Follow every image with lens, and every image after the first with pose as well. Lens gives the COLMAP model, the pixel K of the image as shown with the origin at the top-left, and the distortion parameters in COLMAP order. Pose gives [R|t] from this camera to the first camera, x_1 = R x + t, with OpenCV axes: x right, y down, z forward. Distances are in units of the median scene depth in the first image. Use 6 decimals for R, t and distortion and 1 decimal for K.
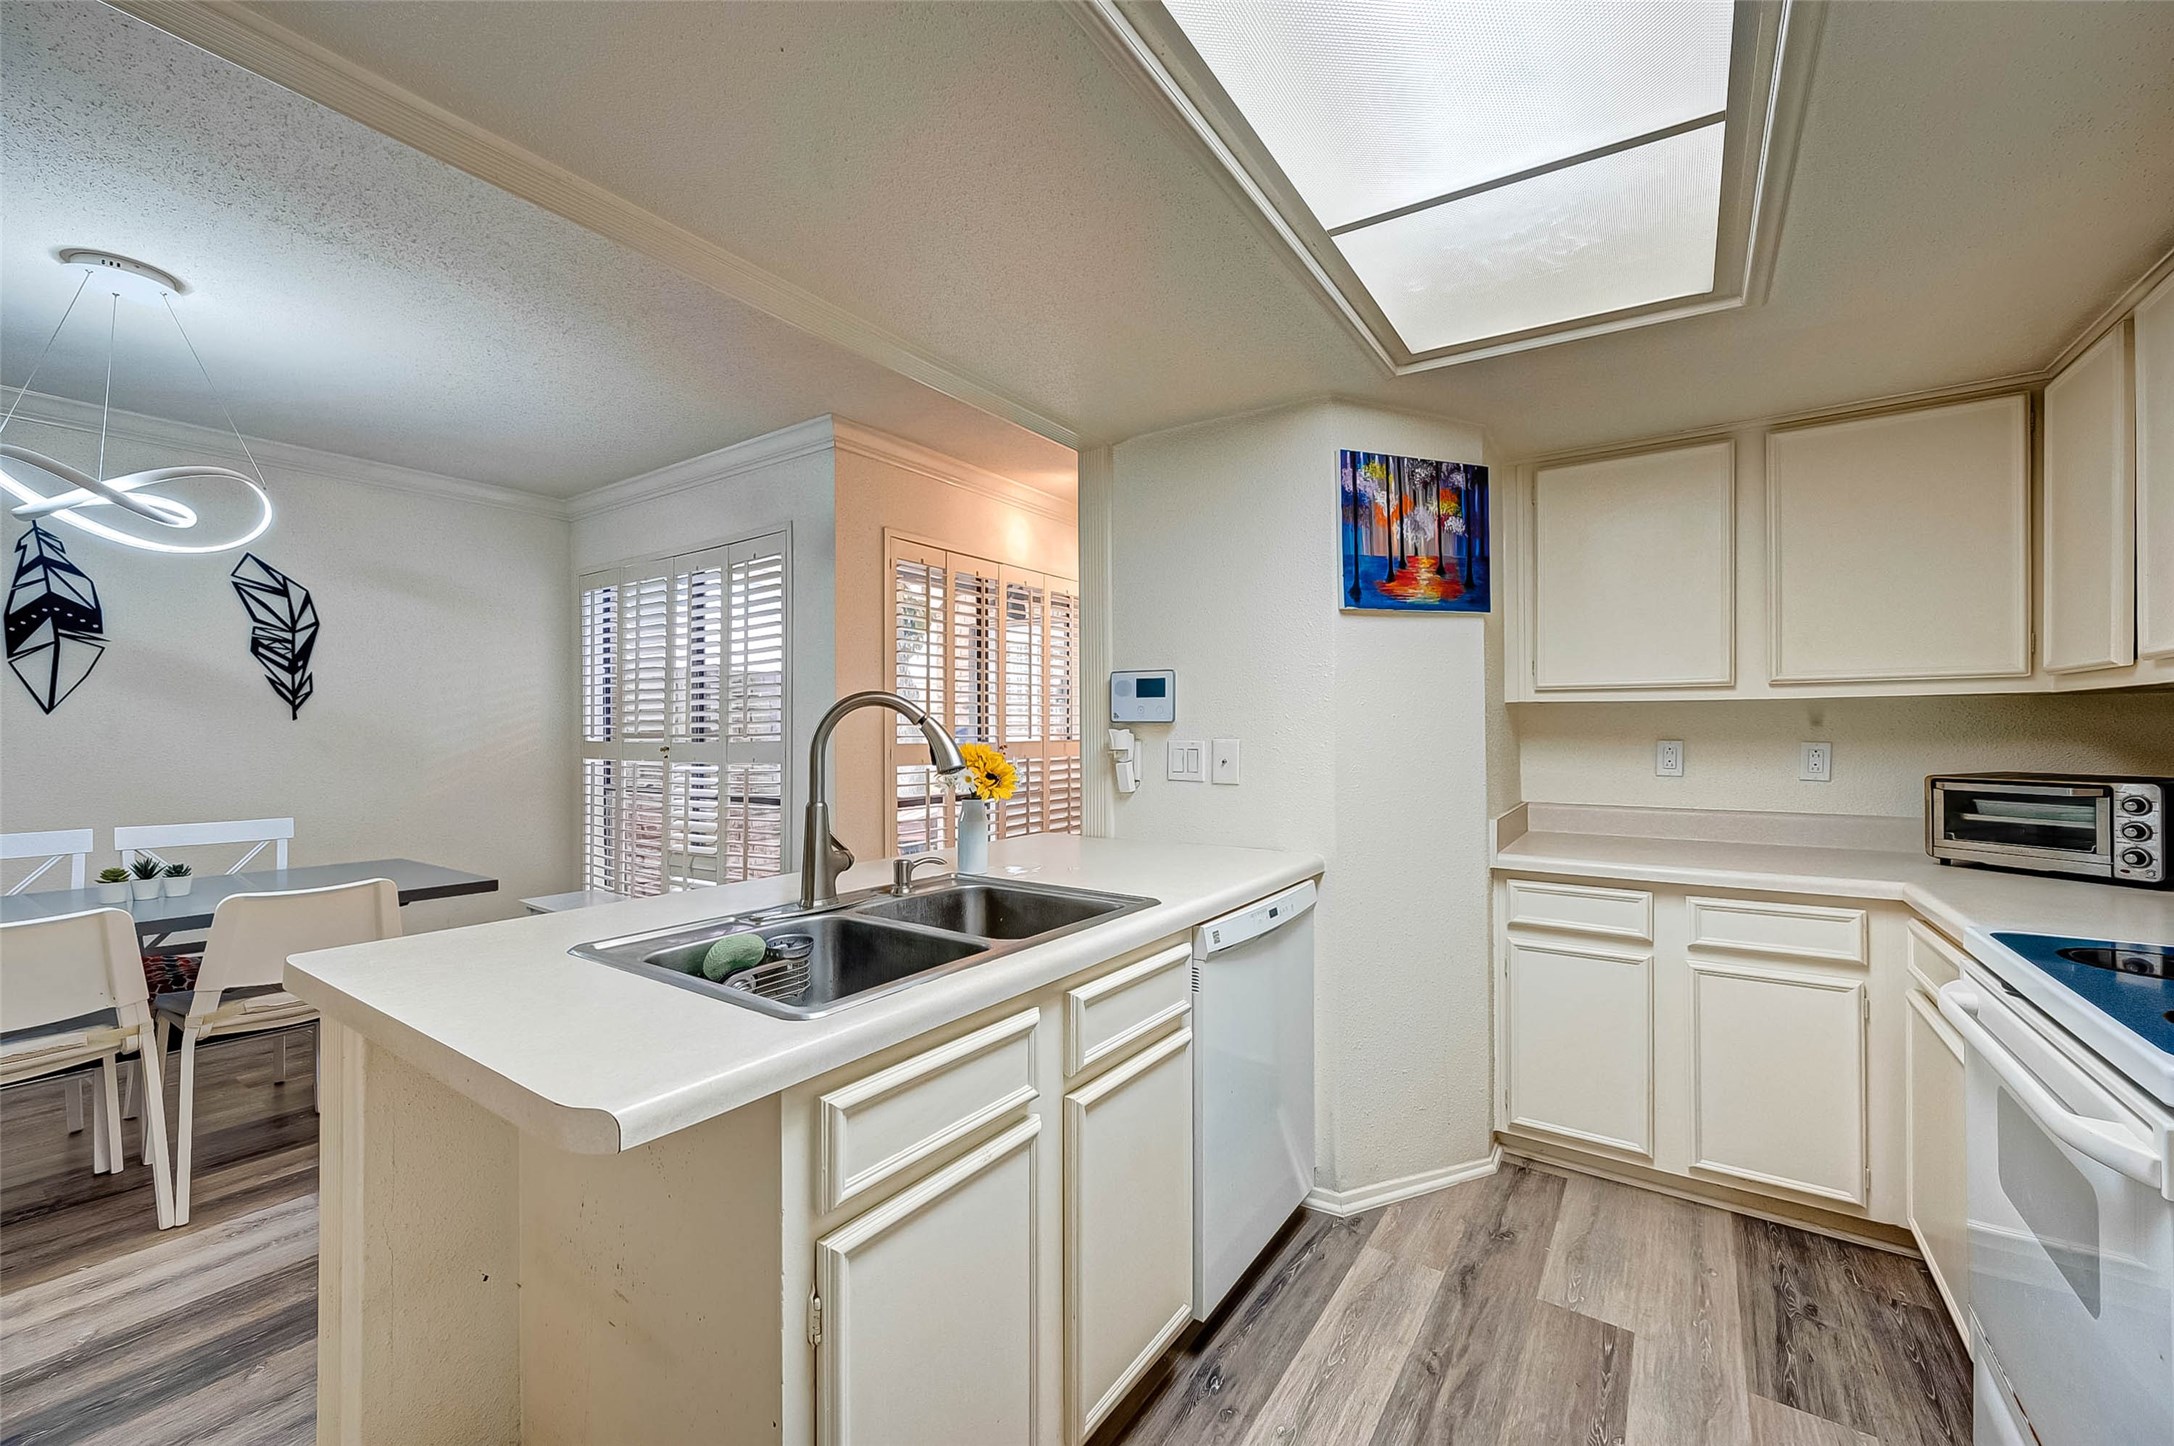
lens RADIAL K [[877.0, 0, 1079.1], [0, 877.0, 726.7], [0, 0, 1]] dist [0.002339, -0.000330]
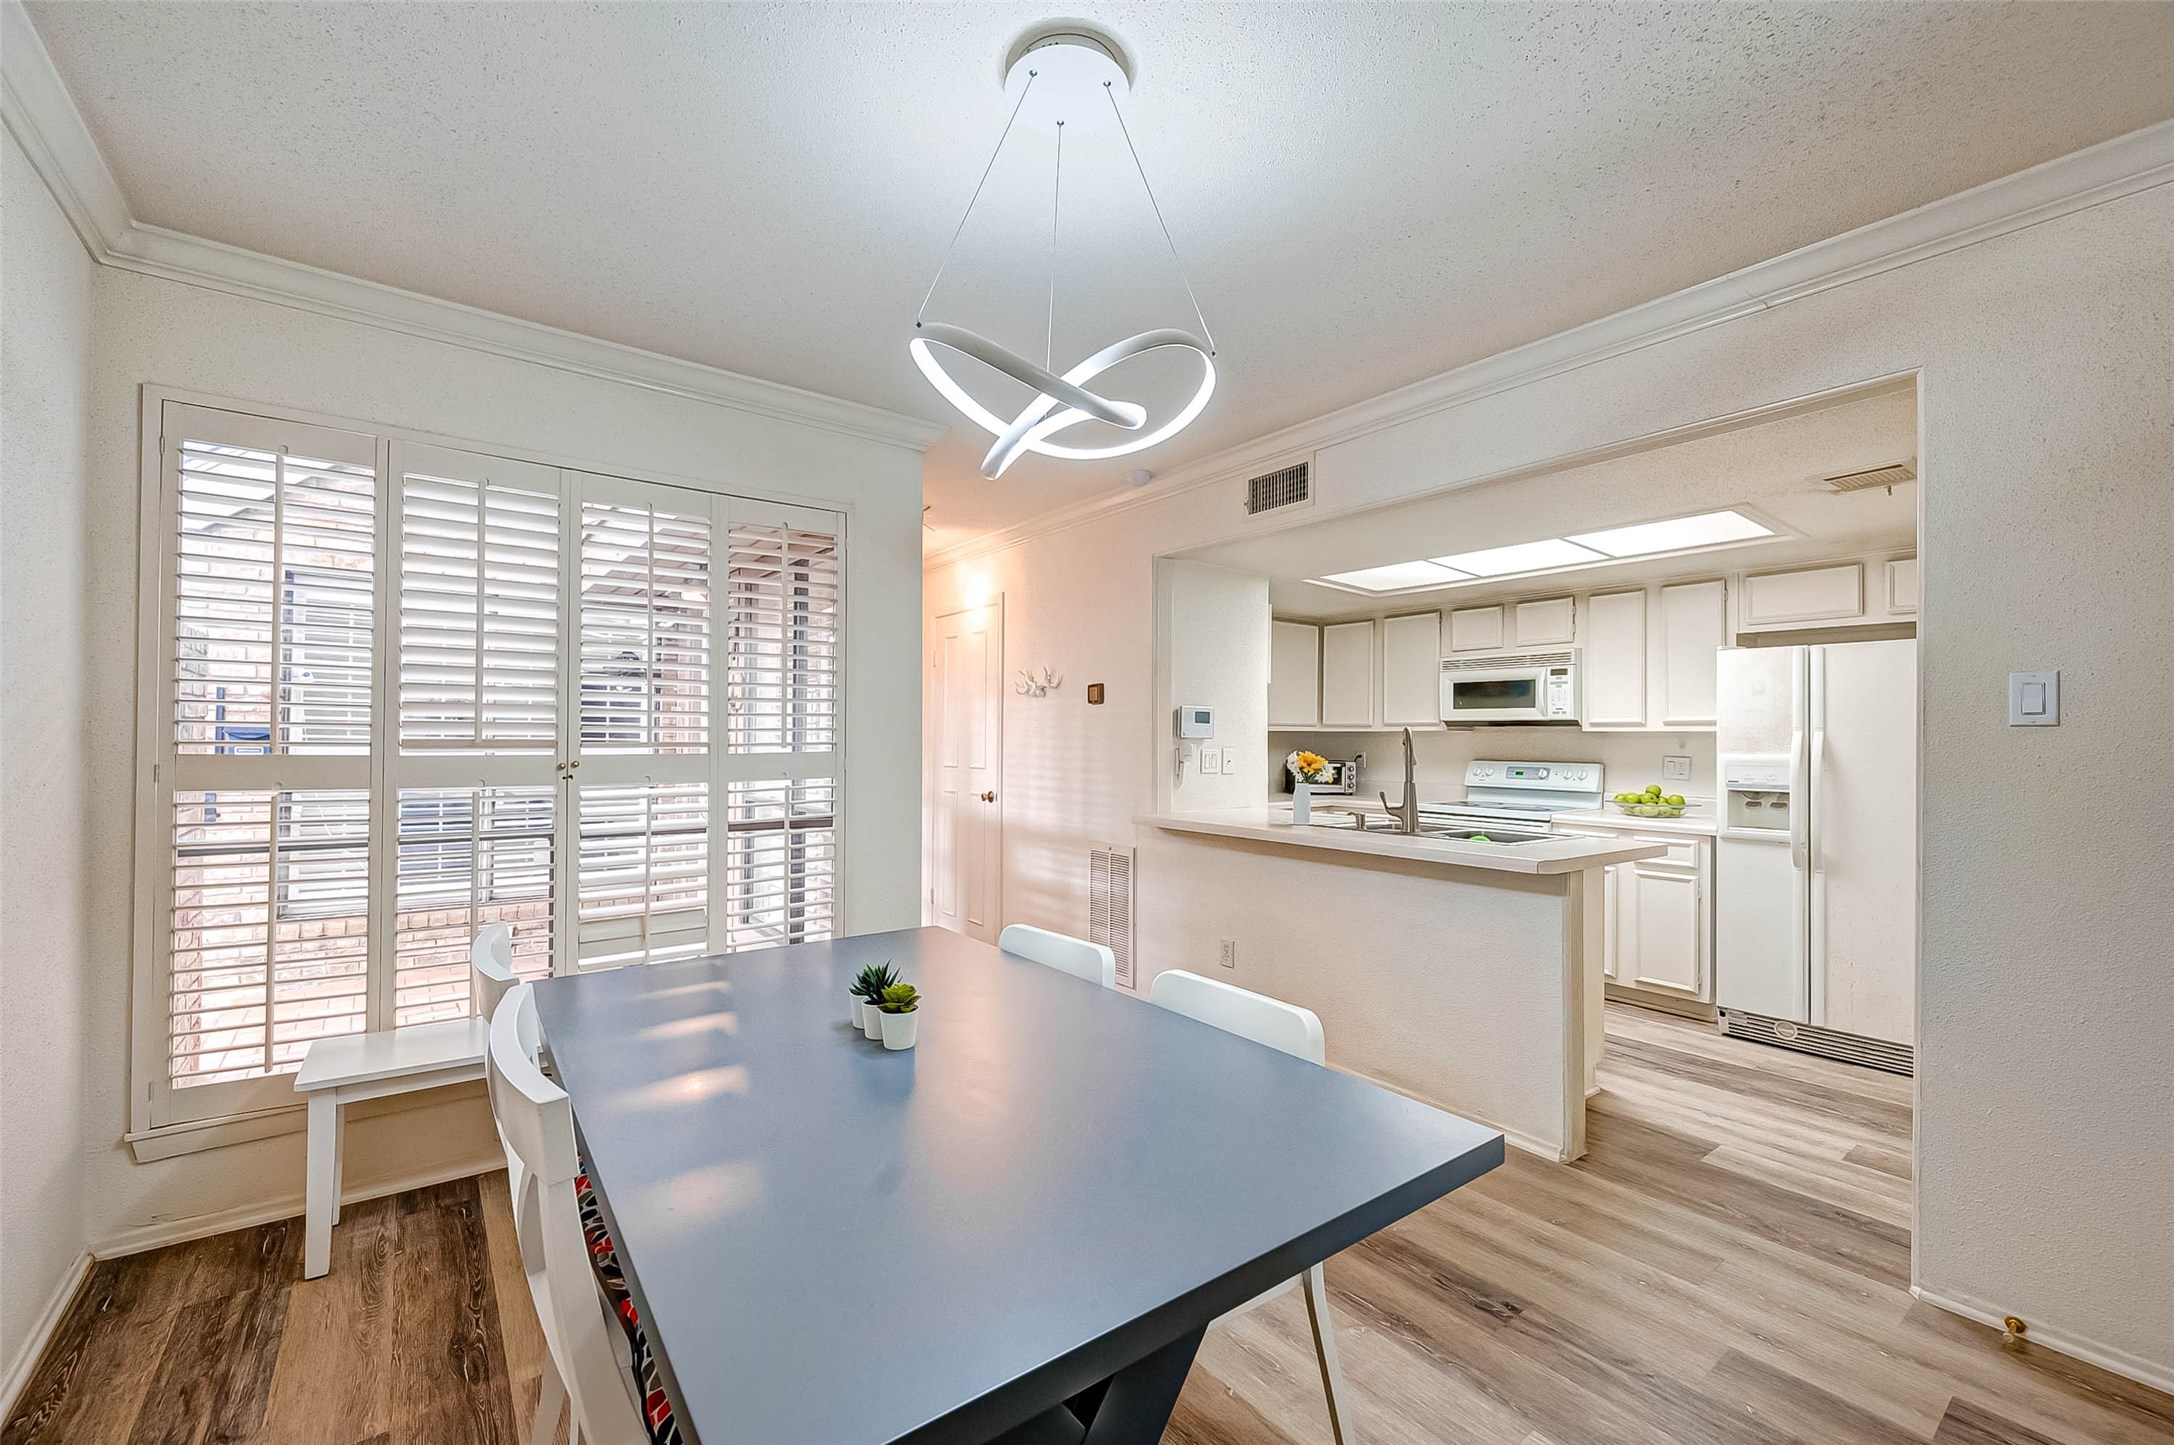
lens RADIAL K [[877.0, 0, 1097.5], [0, 877.0, 706.2], [0, 0, 1]] dist [0.002339, -0.000330]
pose [[0.288291, 0.040774, 0.956674, -1.091649], [-0.016039, 0.999158, -0.037751, -0.000342], [-0.957408, -0.004461, 0.288703, 0.494725]]
